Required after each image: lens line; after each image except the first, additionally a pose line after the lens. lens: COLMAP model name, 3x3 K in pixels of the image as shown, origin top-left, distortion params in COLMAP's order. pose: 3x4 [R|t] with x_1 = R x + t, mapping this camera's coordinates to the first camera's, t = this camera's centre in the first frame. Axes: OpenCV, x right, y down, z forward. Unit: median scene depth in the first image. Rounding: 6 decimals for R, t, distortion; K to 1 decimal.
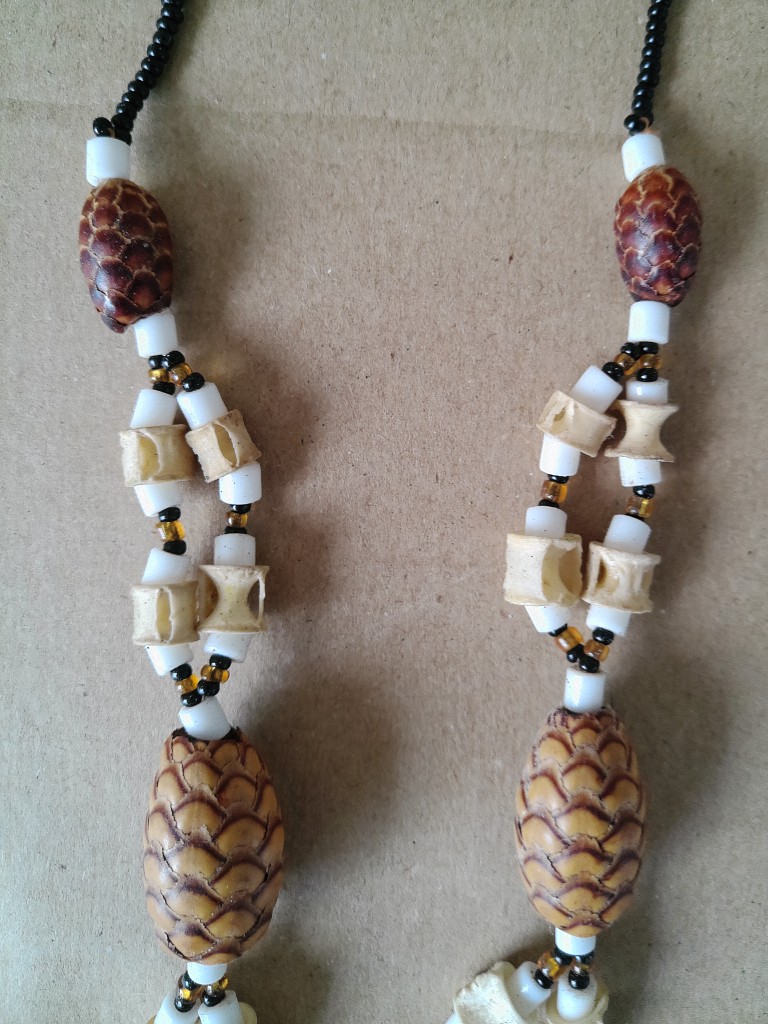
lens RADIAL K [[878.4, 0, 418.9], [0, 878.4, 431.2], [0, 0, 1]] dist [-0.068967, 0.041151]
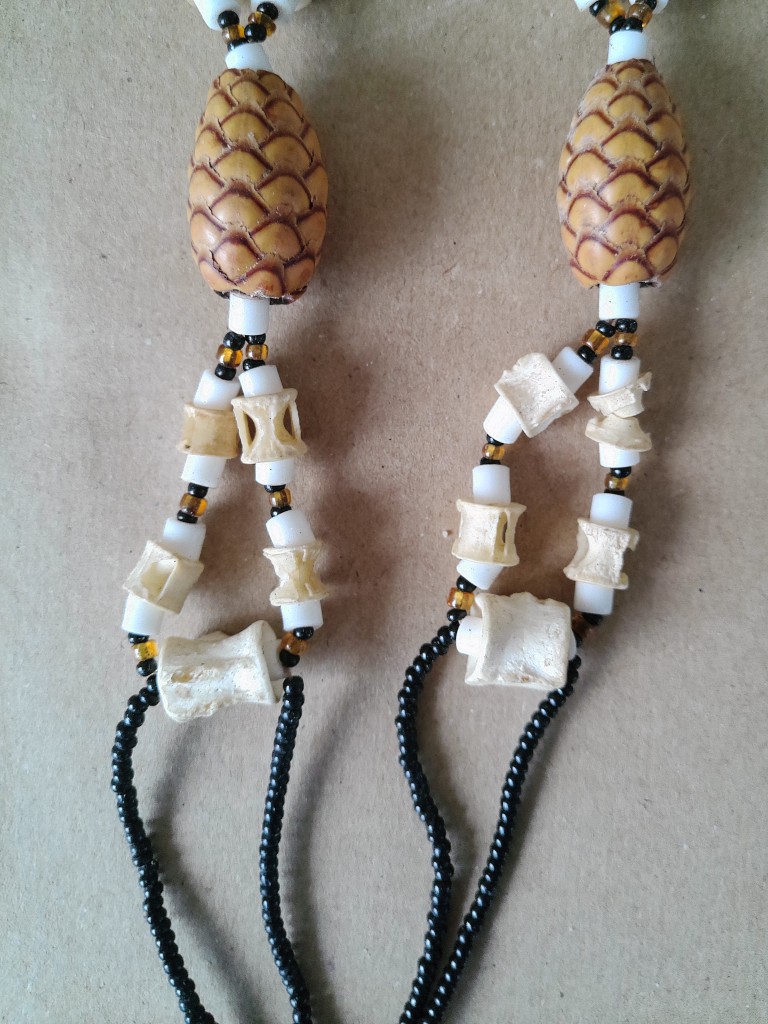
lens RADIAL K [[878.4, 0, 418.9], [0, 878.4, 431.2], [0, 0, 1]] dist [-0.068967, 0.041151]
pose [[0.999980, 0.006371, -0.000562, -0.046285], [-0.006356, 0.999711, 0.023190, 0.686441], [0.000710, -0.023186, 0.999731, -0.011100]]
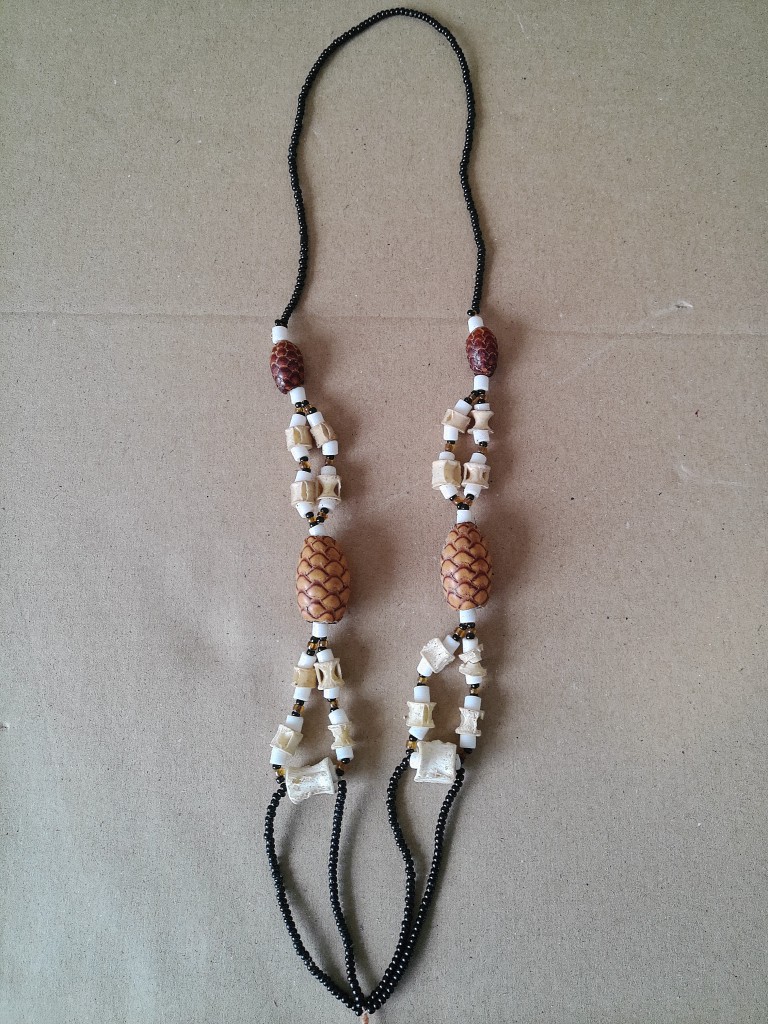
lens RADIAL K [[878.4, 0, 418.9], [0, 878.4, 431.2], [0, 0, 1]] dist [-0.068967, 0.041151]
pose [[0.998748, -0.049132, -0.009371, 0.089705], [0.045255, 0.967443, -0.249011, 0.667919], [0.021300, 0.248275, 0.968455, -1.541249]]
